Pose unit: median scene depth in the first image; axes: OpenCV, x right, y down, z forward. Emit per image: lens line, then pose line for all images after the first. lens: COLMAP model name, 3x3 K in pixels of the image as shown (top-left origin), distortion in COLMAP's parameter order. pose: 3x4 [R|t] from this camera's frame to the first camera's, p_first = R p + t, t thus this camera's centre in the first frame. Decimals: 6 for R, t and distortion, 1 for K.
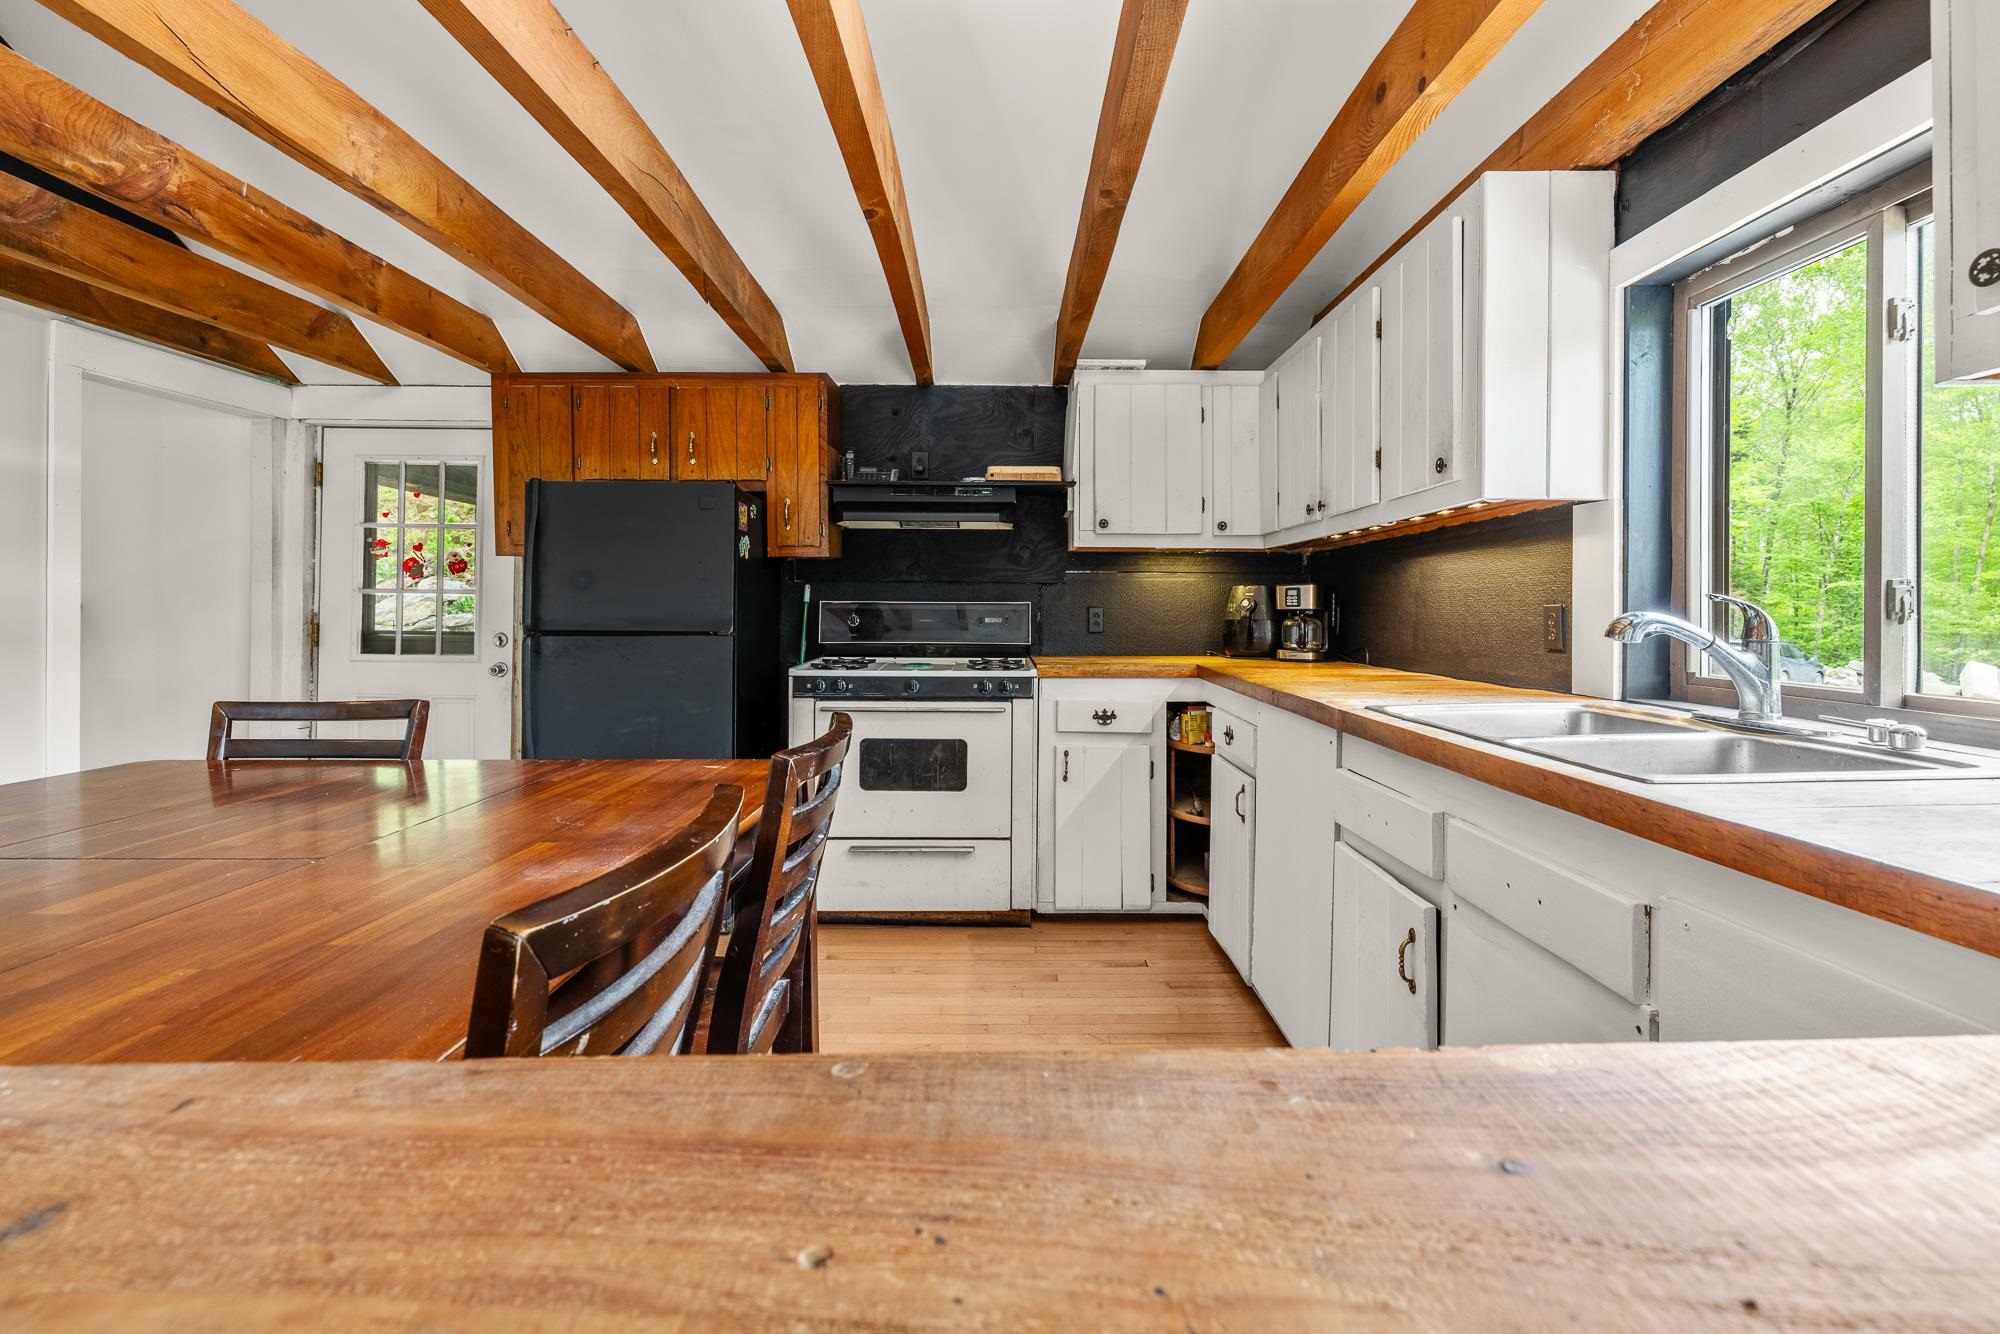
lens RADIAL K [[865.4, 0, 985.9], [0, 865.4, 610.3], [0, 0, 1]] dist [-0.000830, -0.000846]
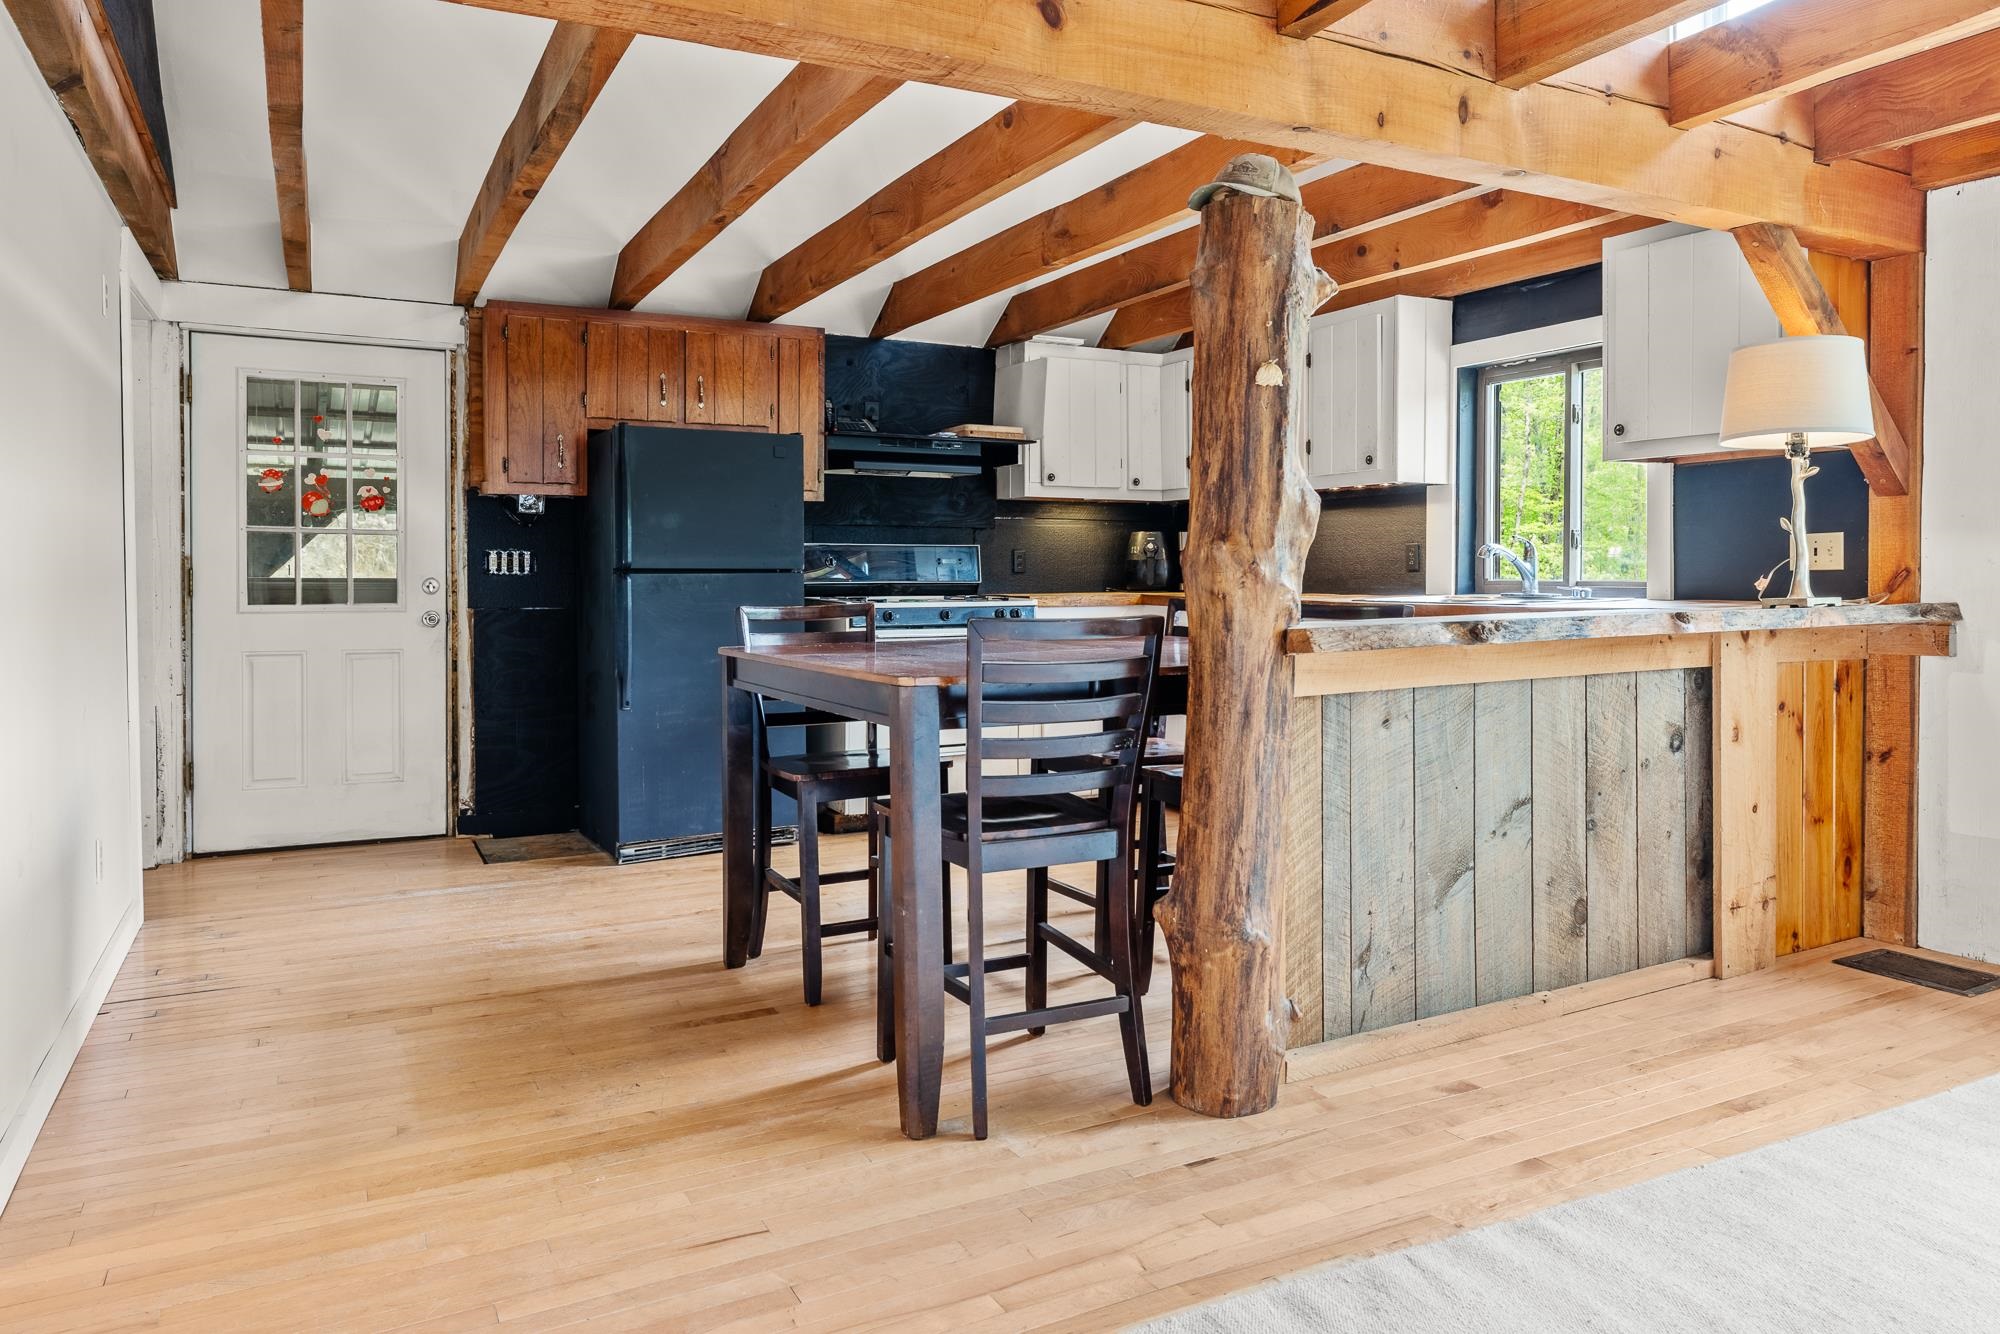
lens RADIAL K [[1321.0, 0, 1004.9], [0, 1321.0, 598.7], [0, 0, 1]] dist [-0.005990, 0.001540]
pose [[0.881173, -0.015754, 0.472532, -0.756831], [0.006786, 0.999763, 0.020678, 0.025492], [-0.472746, -0.015014, 0.881071, -0.535207]]
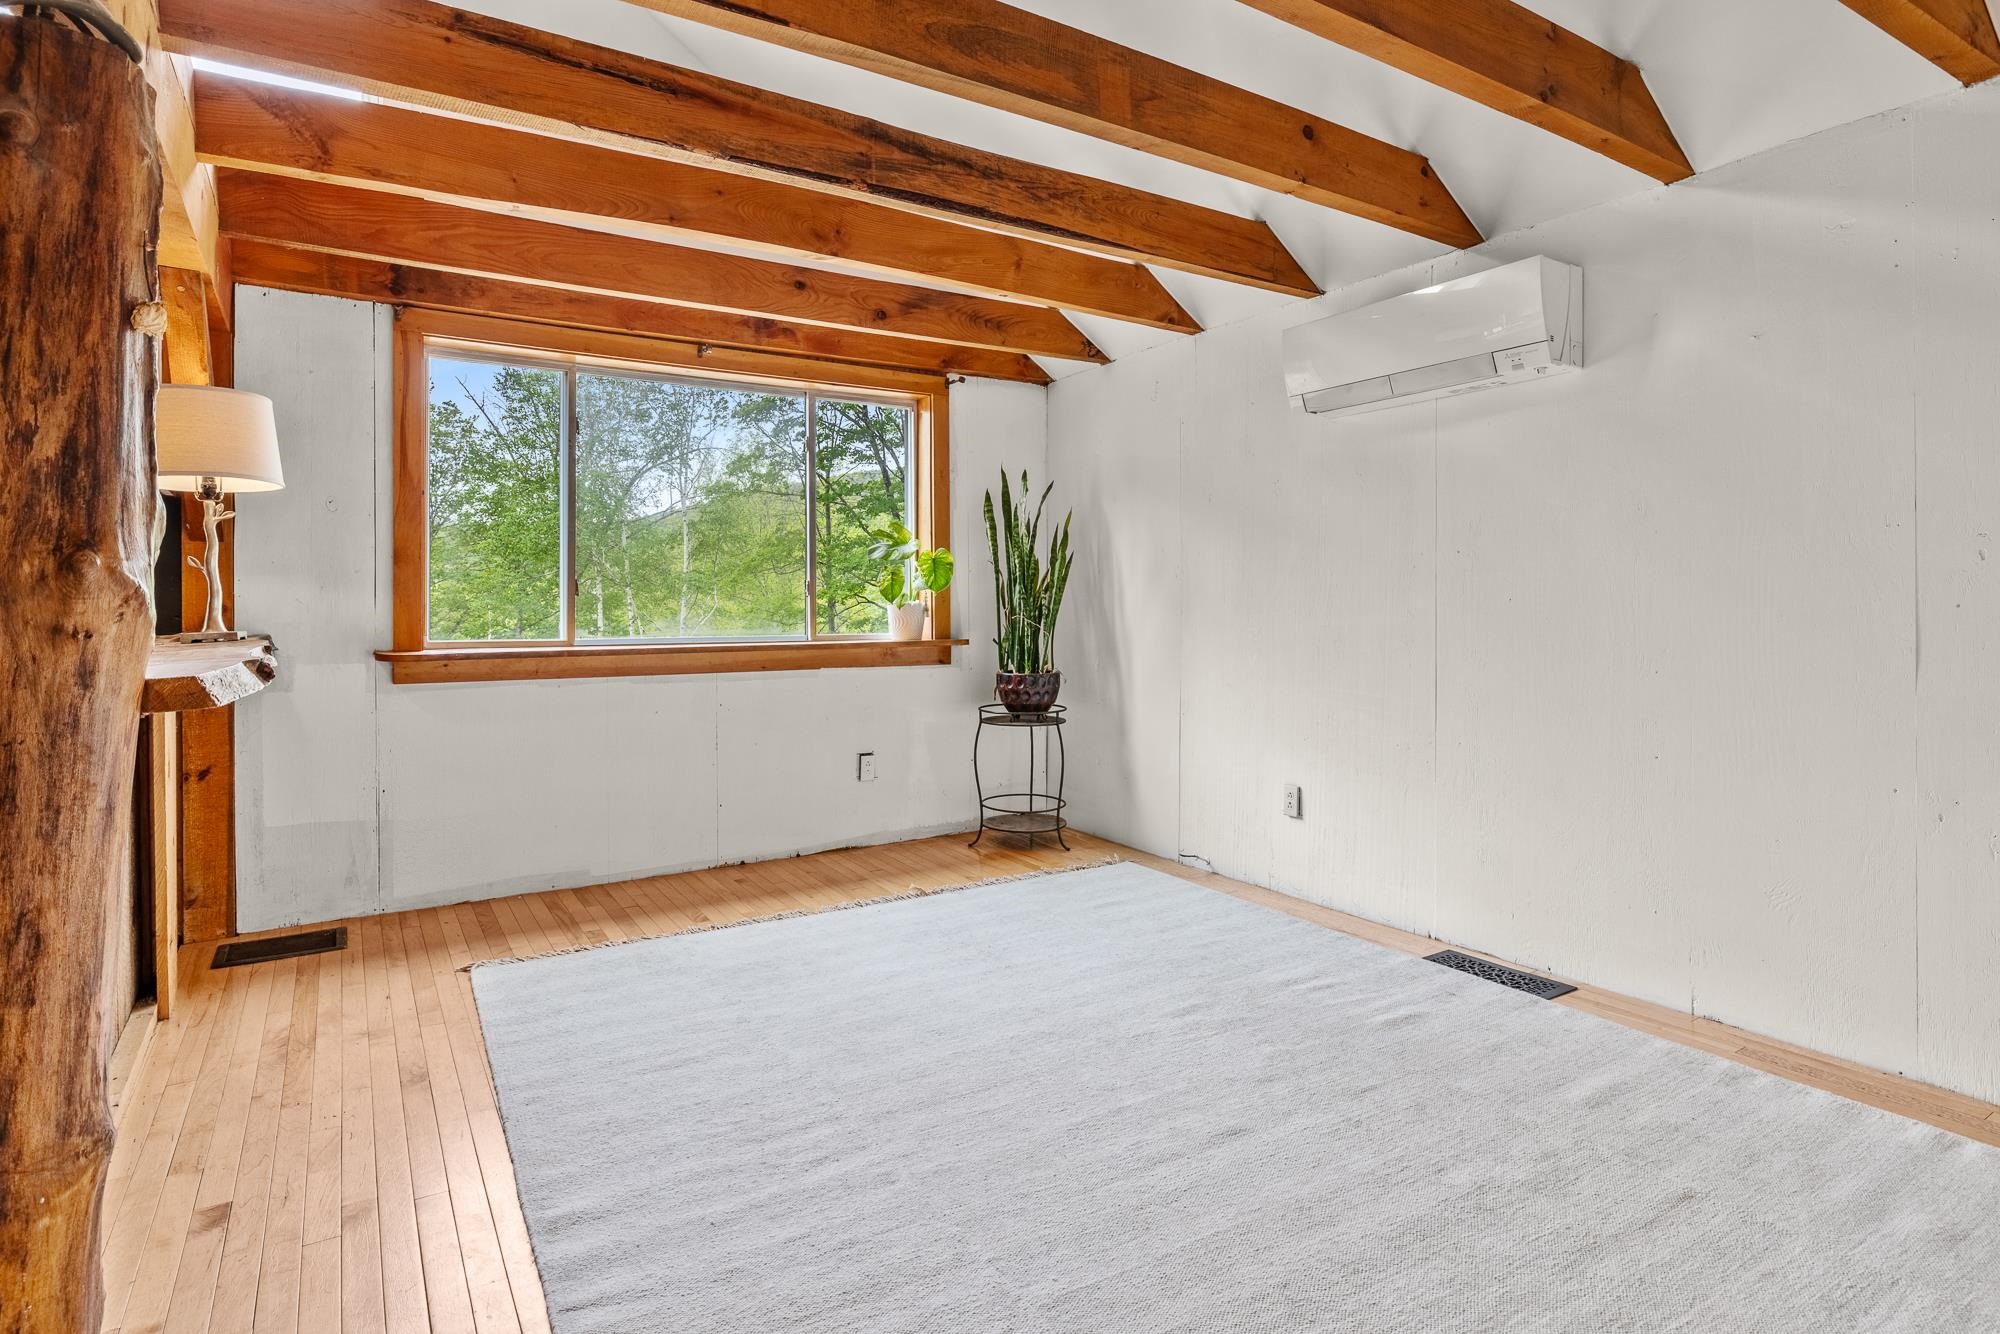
lens RADIAL K [[1039.5, 0, 988.8], [0, 1039.5, 607.4], [0, 0, 1]] dist [-0.002380, 0.000124]
pose [[-0.540353, 0.000758, 0.841438, -0.798127], [0.004691, 0.999987, 0.002112, 0.030700], [-0.841425, 0.005088, -0.540350, -0.023956]]
